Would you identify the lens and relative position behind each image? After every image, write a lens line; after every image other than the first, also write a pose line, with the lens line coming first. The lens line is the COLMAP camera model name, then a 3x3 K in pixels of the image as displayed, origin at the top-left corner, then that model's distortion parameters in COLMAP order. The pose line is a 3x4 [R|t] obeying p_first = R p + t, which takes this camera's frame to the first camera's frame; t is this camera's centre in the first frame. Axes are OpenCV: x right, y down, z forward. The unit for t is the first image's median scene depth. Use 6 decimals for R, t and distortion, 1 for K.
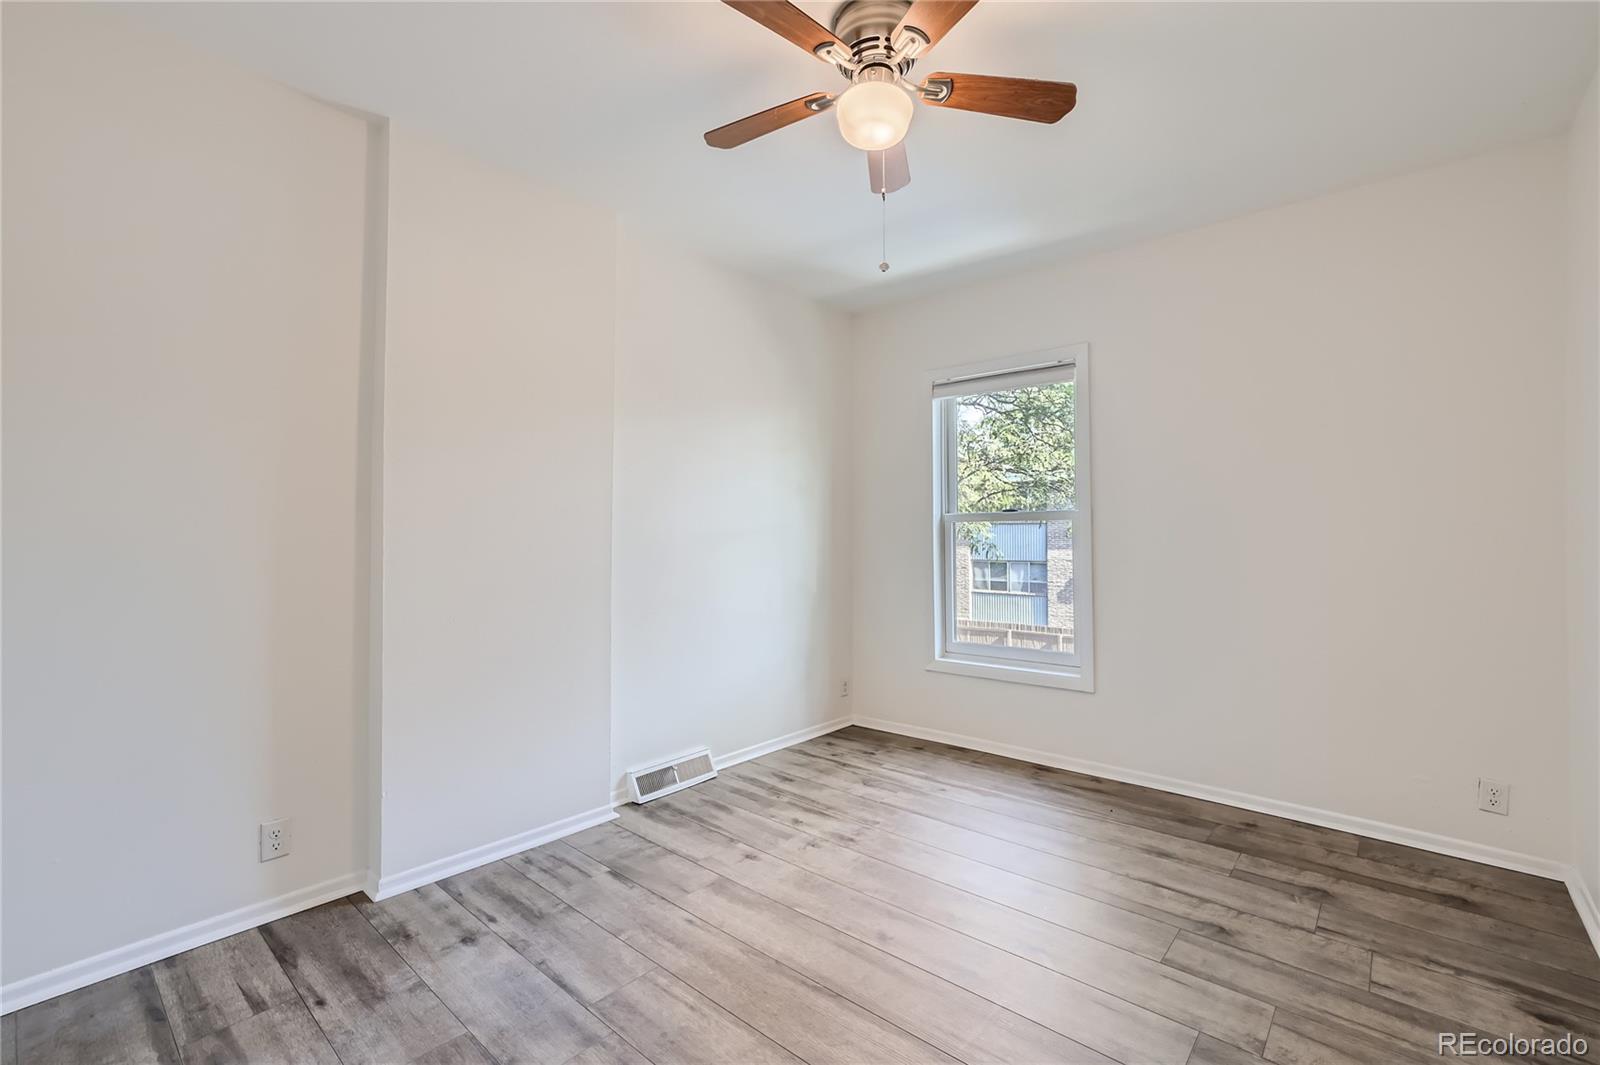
lens RADIAL K [[682.6, 0, 798.5], [0, 682.6, 532.4], [0, 0, 1]] dist [-0.000492, 0.003406]
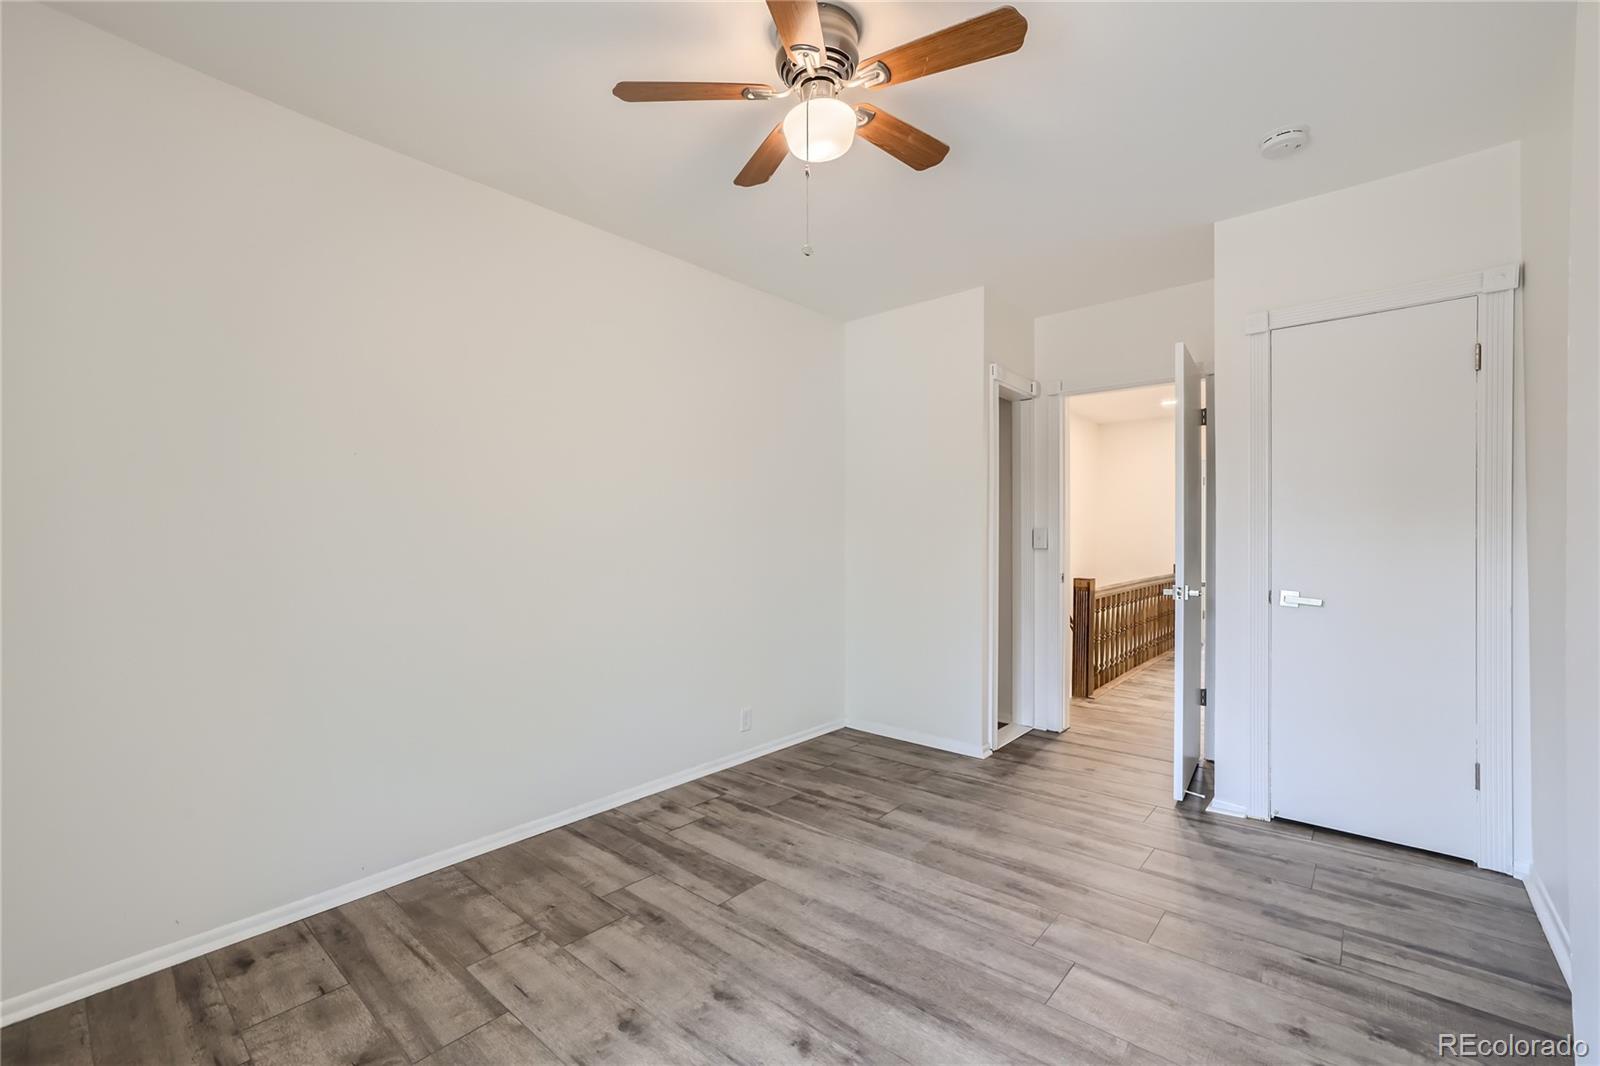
lens RADIAL K [[682.6, 0, 801.2], [0, 682.6, 534.2], [0, 0, 1]] dist [-0.000492, 0.003406]
pose [[-0.999901, -0.002490, -0.013842, 0.156130], [-0.002384, 0.999968, -0.007611, -0.009491], [0.013861, -0.007577, -0.999875, 2.033813]]
